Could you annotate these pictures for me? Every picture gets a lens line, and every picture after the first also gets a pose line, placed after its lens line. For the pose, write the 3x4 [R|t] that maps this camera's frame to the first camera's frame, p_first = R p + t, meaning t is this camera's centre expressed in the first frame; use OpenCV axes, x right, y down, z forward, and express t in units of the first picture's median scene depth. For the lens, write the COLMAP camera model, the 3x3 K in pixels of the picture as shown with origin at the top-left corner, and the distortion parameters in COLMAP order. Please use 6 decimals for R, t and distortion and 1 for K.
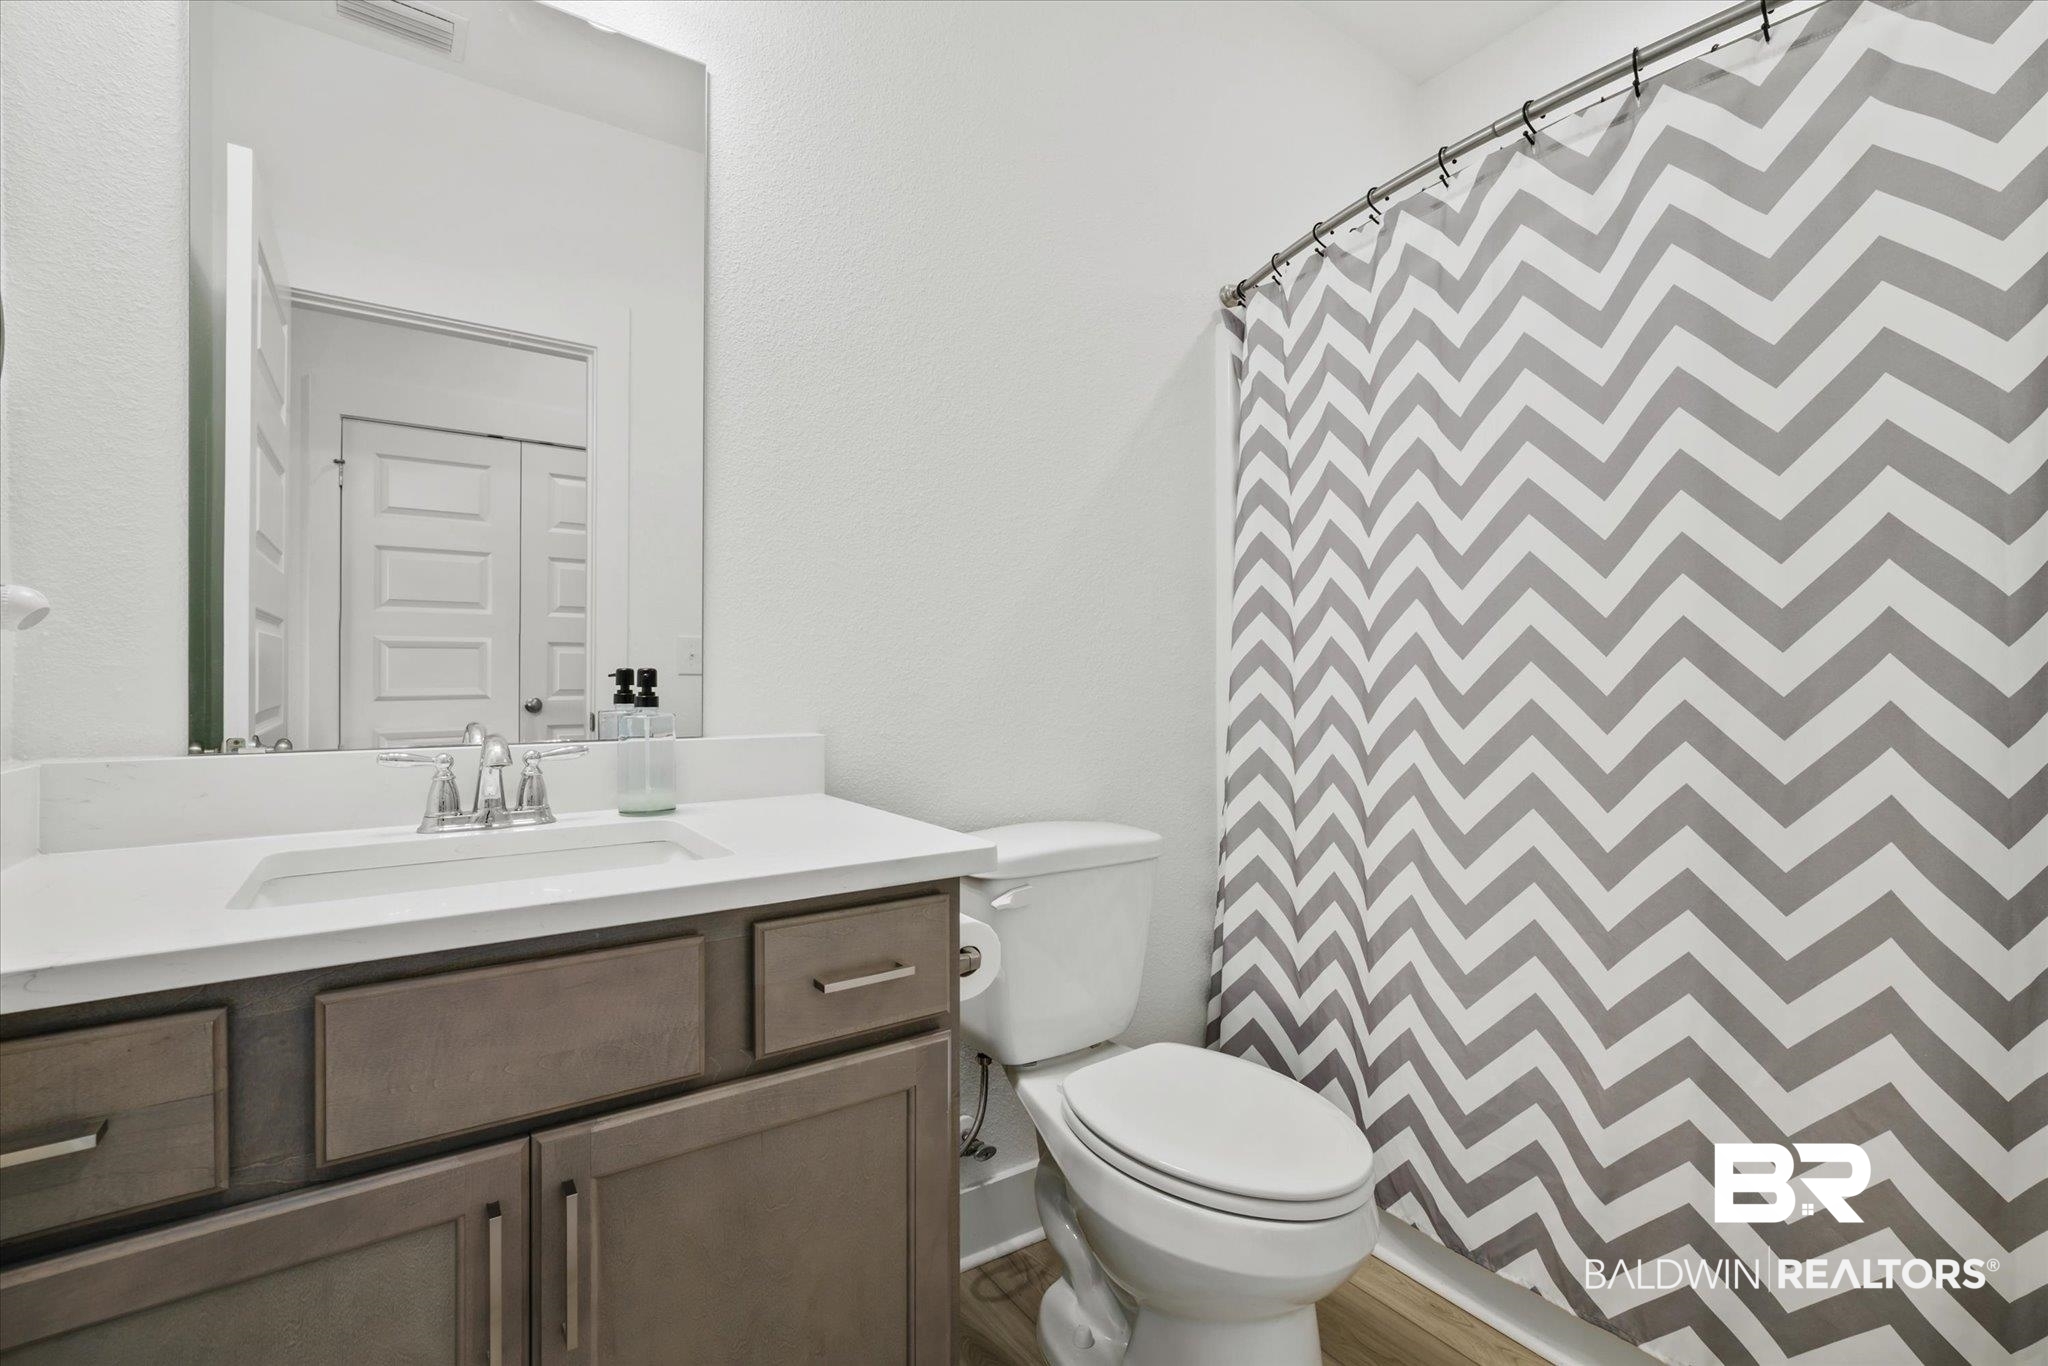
lens RADIAL K [[906.2, 0, 1023.2], [0, 906.2, 669.8], [0, 0, 1]] dist [-0.004081, 0.000083]
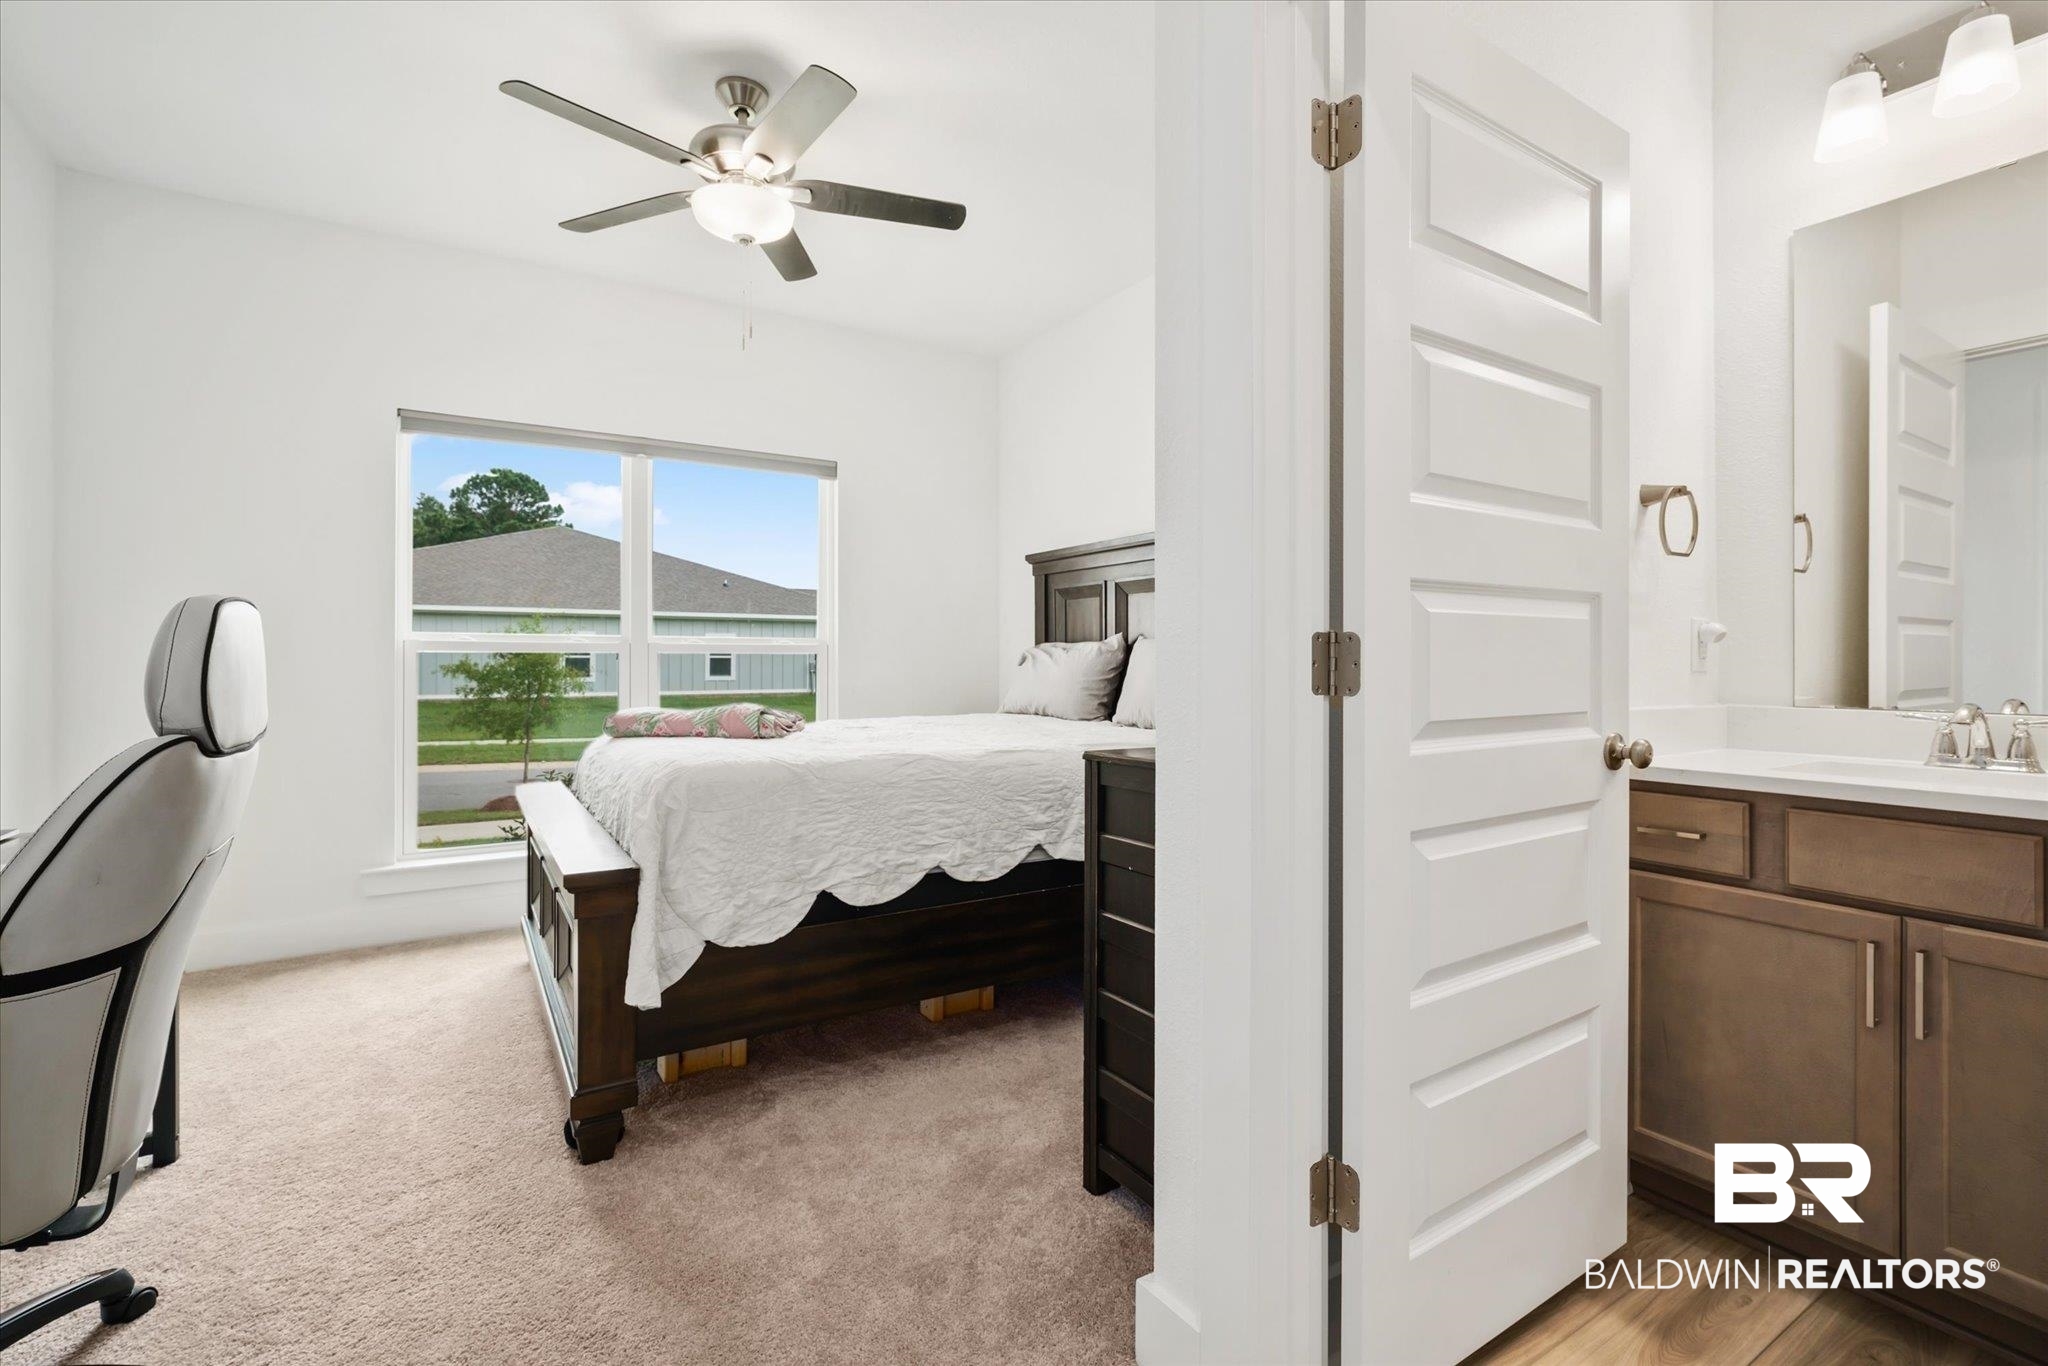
lens RADIAL K [[906.2, 0, 1023.2], [0, 906.2, 669.8], [0, 0, 1]] dist [-0.004081, 0.000083]
pose [[-0.036197, 0.004353, -0.999335, 1.269913], [0.003636, 0.999984, 0.004224, 0.006266], [0.999338, -0.003481, -0.036212, -0.665199]]
